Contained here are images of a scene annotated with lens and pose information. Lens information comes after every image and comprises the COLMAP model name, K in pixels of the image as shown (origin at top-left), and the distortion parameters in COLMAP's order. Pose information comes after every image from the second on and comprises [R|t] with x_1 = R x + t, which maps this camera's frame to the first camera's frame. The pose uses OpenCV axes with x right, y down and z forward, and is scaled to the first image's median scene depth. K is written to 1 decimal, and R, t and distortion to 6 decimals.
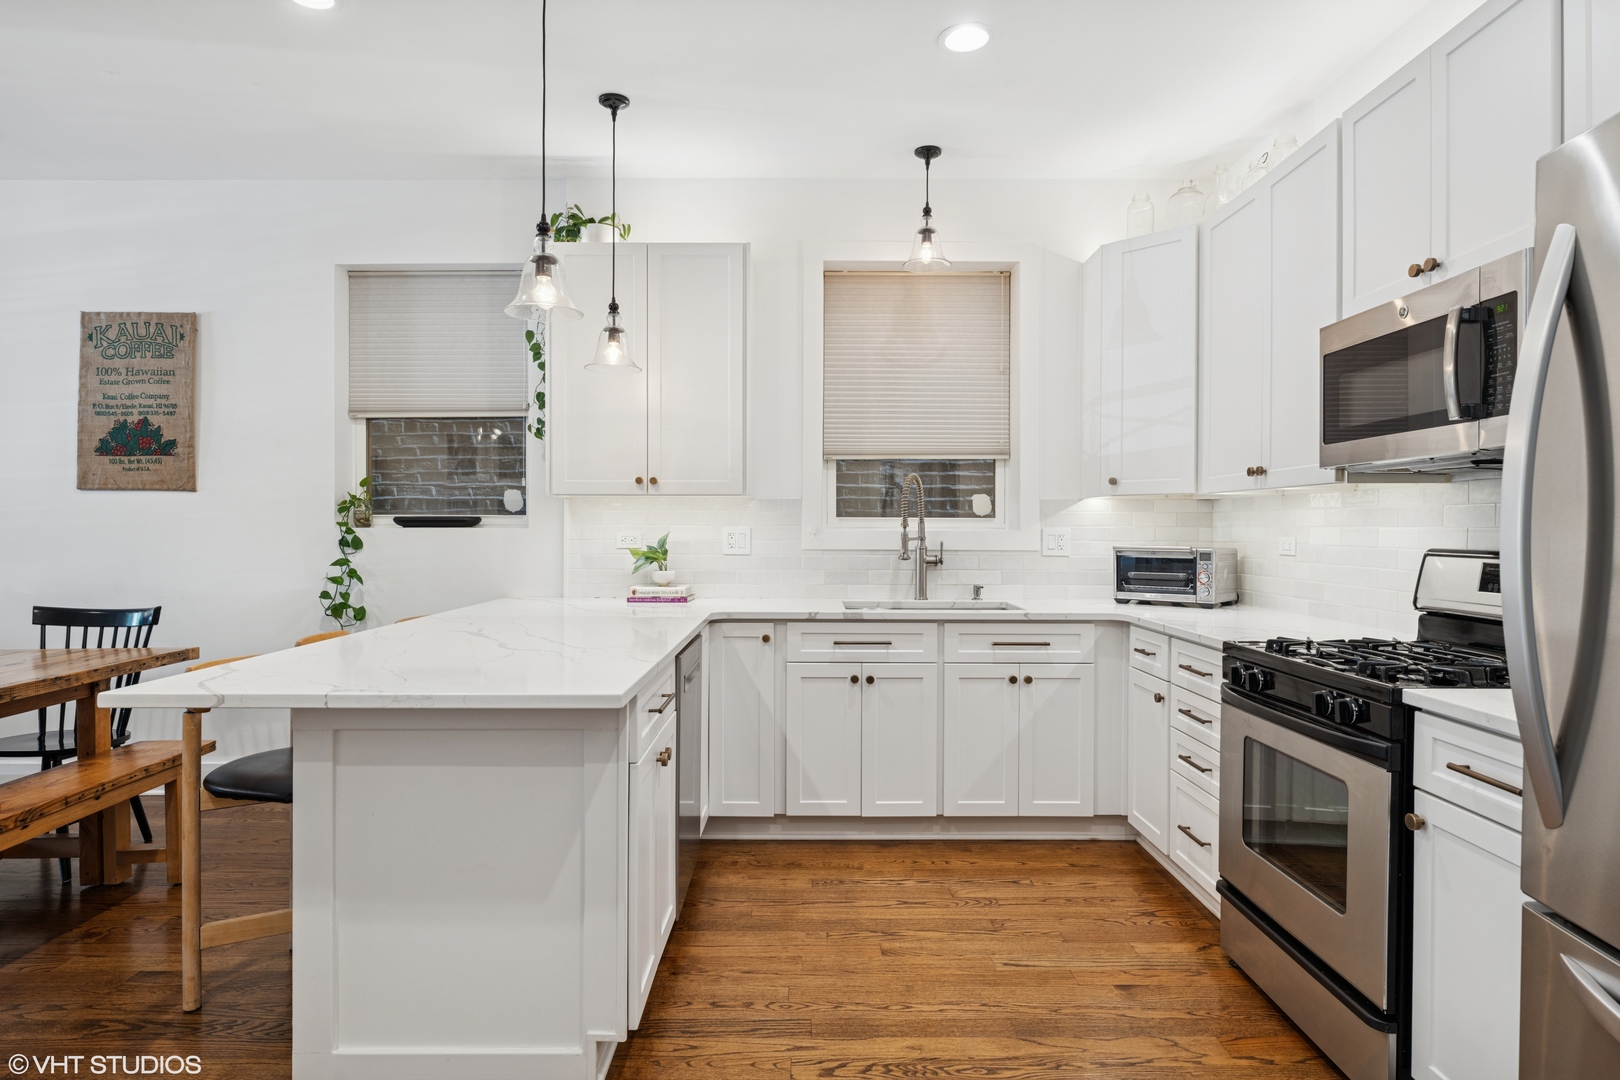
lens RADIAL K [[903.5, 0, 811.6], [0, 903.5, 537.2], [0, 0, 1]] dist [-0.005935, 0.000017]
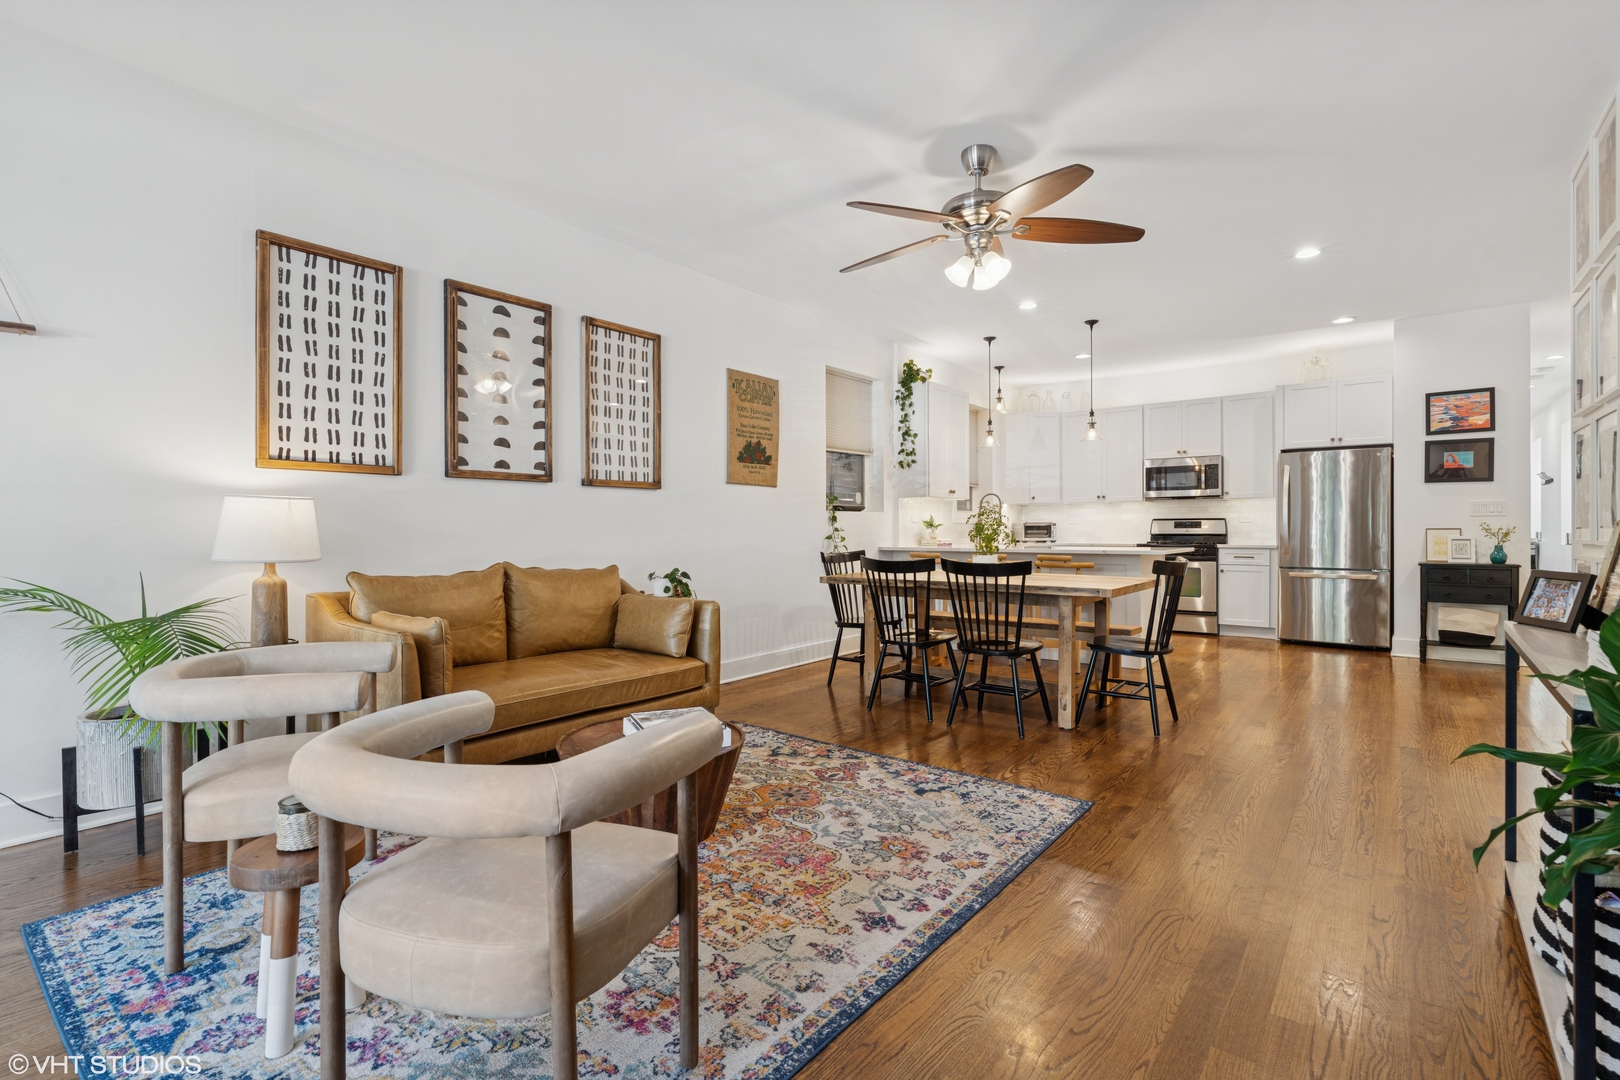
lens RADIAL K [[745.1, 0, 809.9], [0, 745.1, 530.2], [0, 0, 1]] dist [-0.004804, 0.000091]
pose [[0.622592, -0.005131, 0.782530, -1.732387], [0.014120, 0.999889, -0.004677, 0.035721], [-0.782419, 0.013961, 0.622595, 0.098600]]
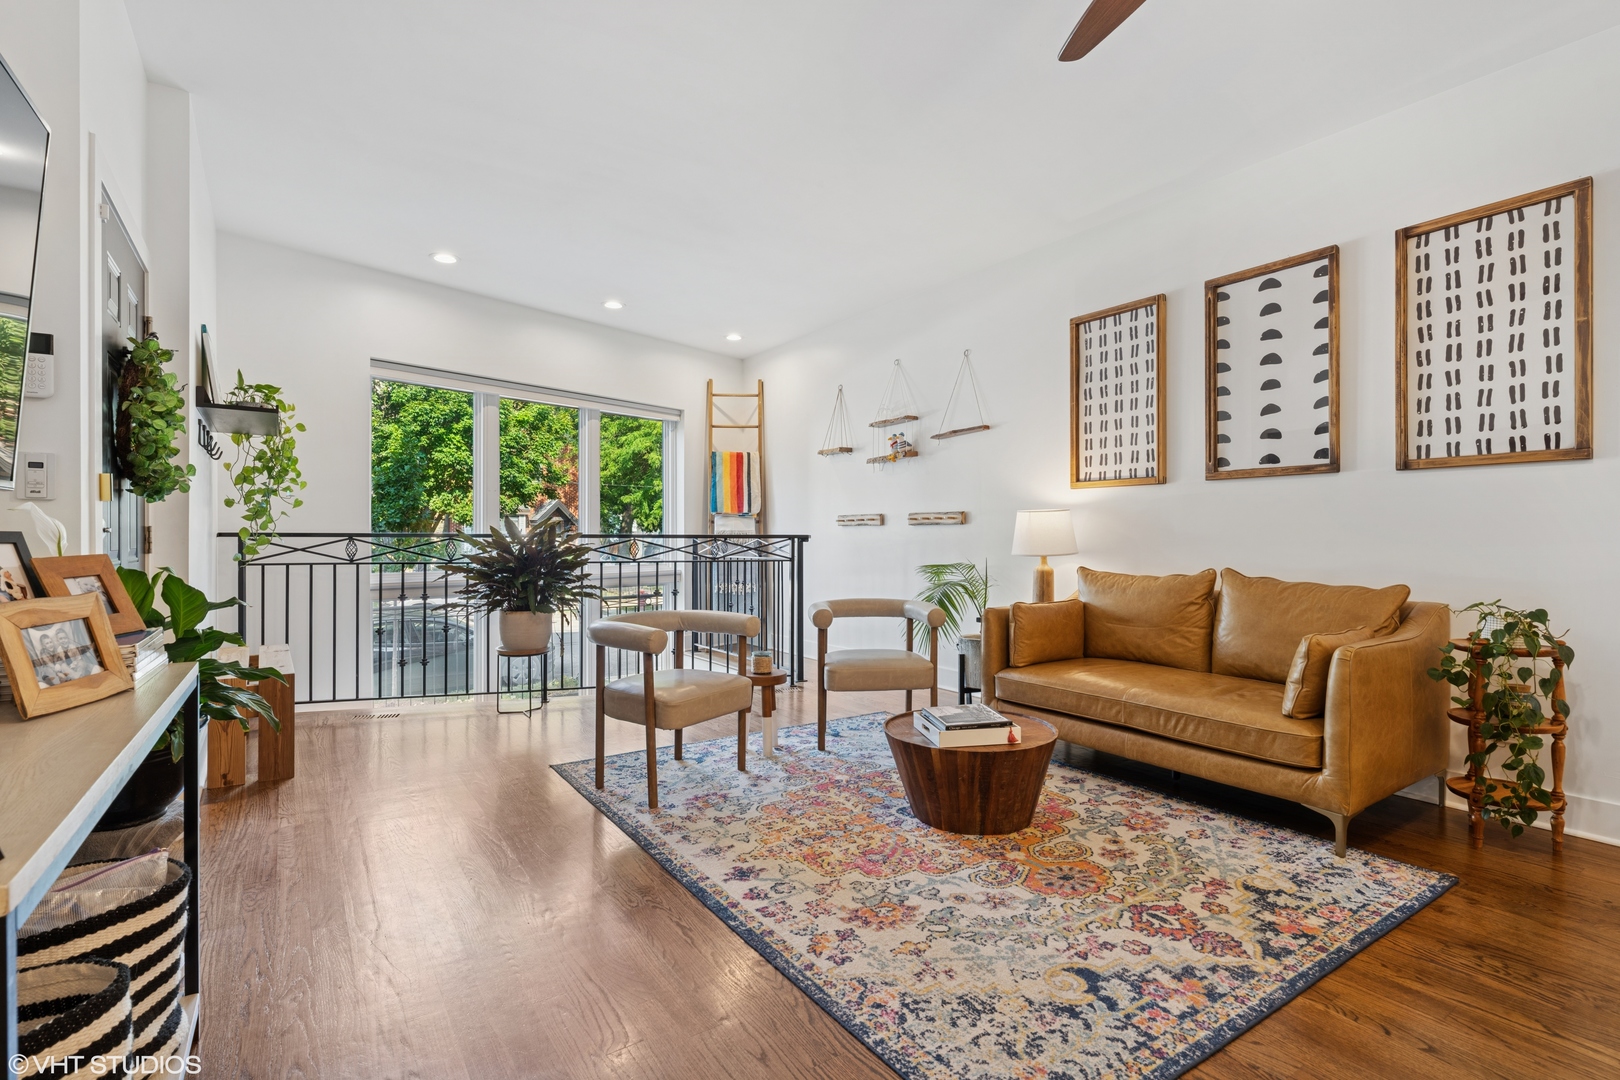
lens RADIAL K [[768.6, 0, 810.0], [0, 768.6, 540.0], [0, 0, 1]] dist [-0.002486, -0.000116]
pose [[0.561095, 0.001740, -0.827749, -0.803607], [-0.005977, 0.999980, -0.001950, 0.037856], [0.827730, 0.006042, 0.561095, 0.083775]]
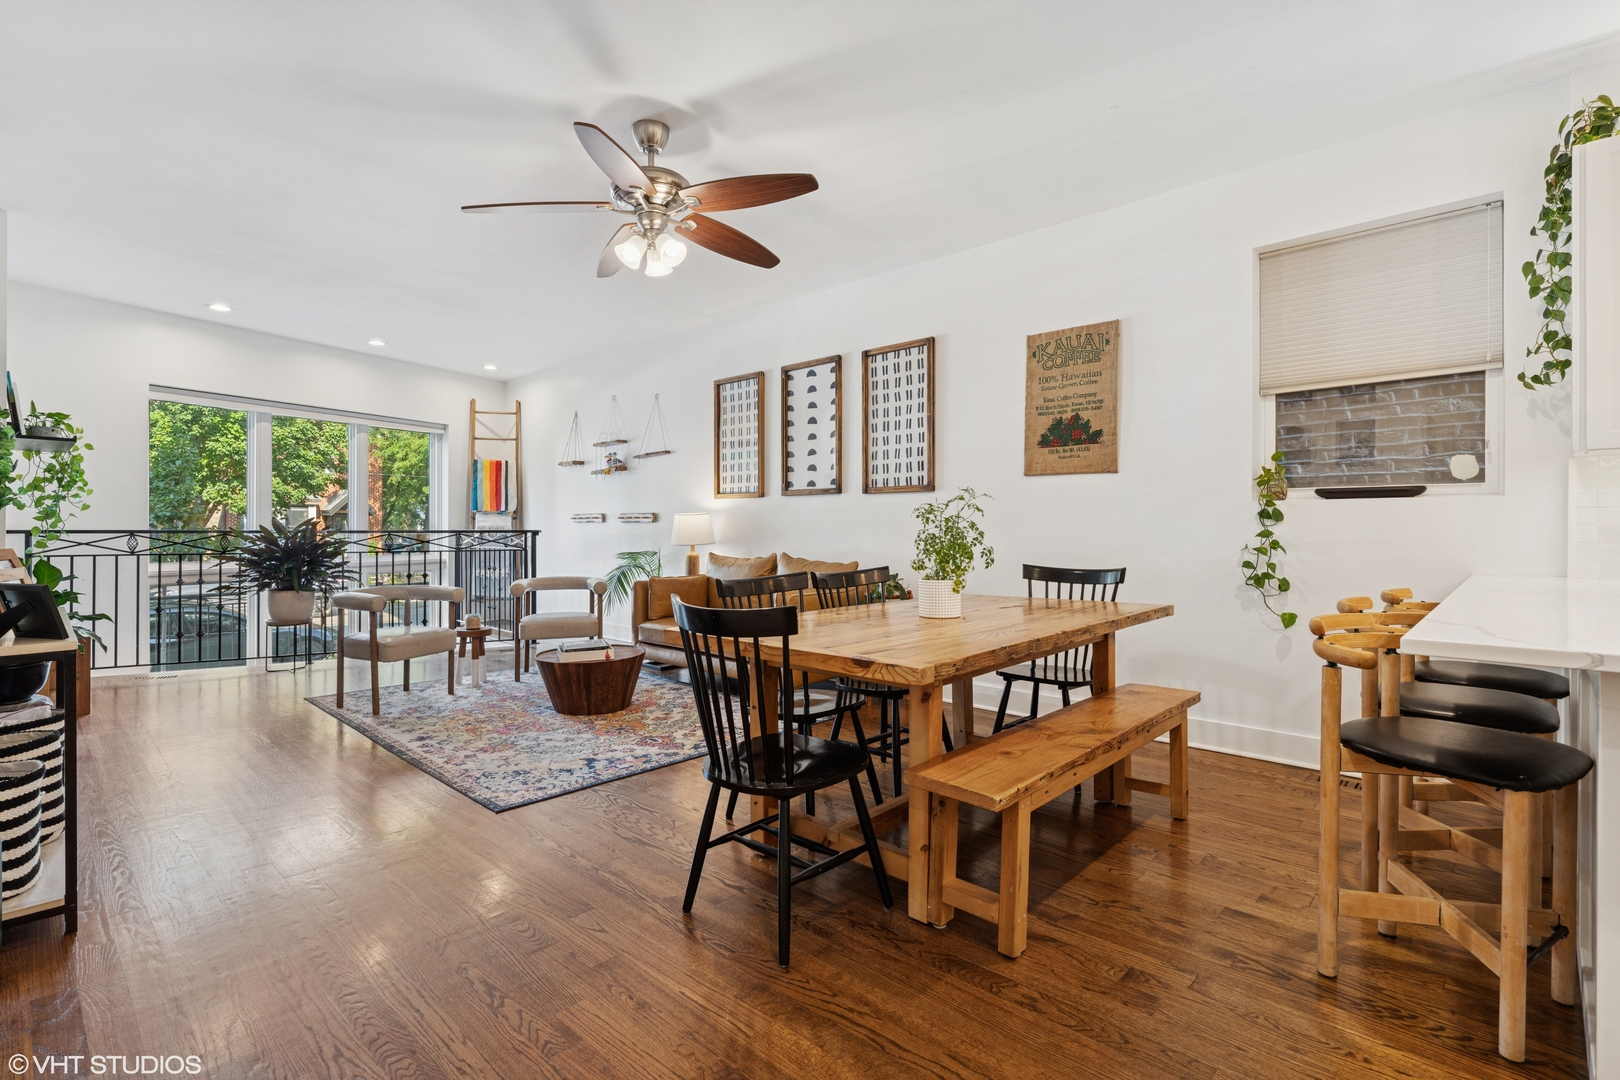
lens RADIAL K [[759.3, 0, 804.5], [0, 759.3, 525.9], [0, 0, 1]] dist [-0.001317, 0.000074]
pose [[0.722590, -0.002310, -0.691273, -0.299124], [-0.004124, 0.999962, -0.007653, 0.027607], [0.691265, 0.008380, 0.722553, 0.009211]]
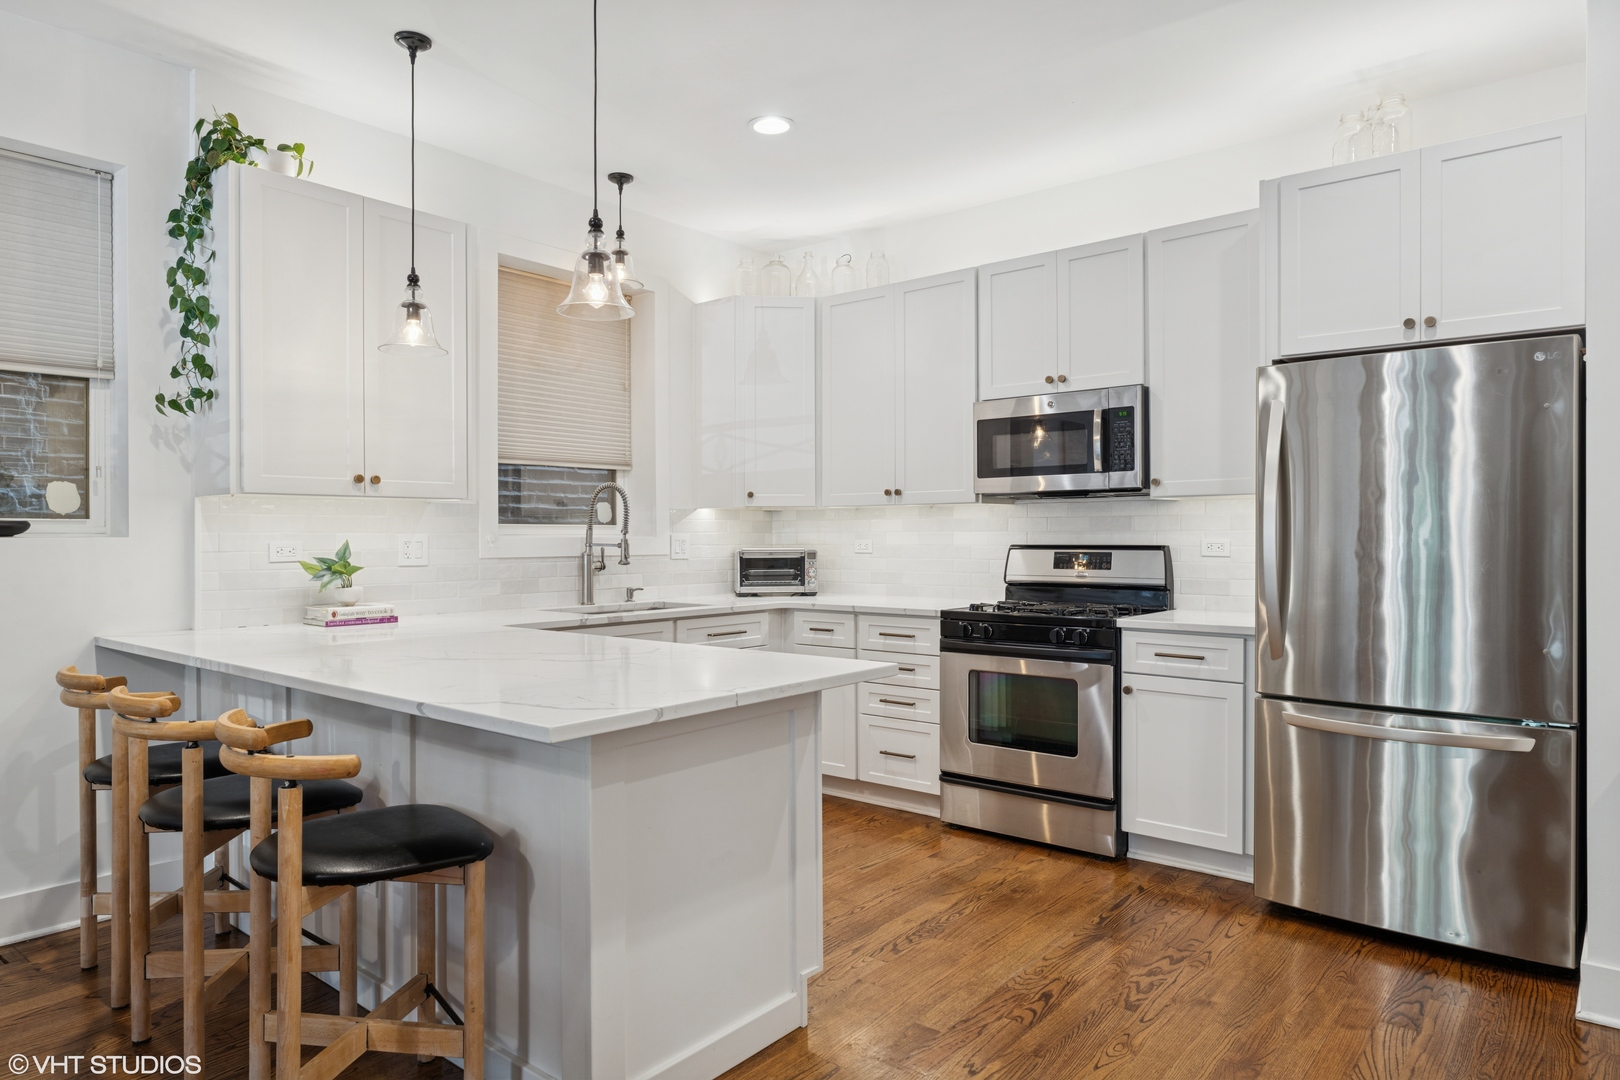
lens RADIAL K [[987.3, 0, 810.0], [0, 987.3, 540.0], [0, 0, 1]] dist [-0.006224, -0.000296]
pose [[0.637781, -0.008793, 0.770168, -0.575202], [0.014629, 0.999893, -0.000698, 0.000331], [-0.770079, 0.011712, 0.637841, 0.091019]]
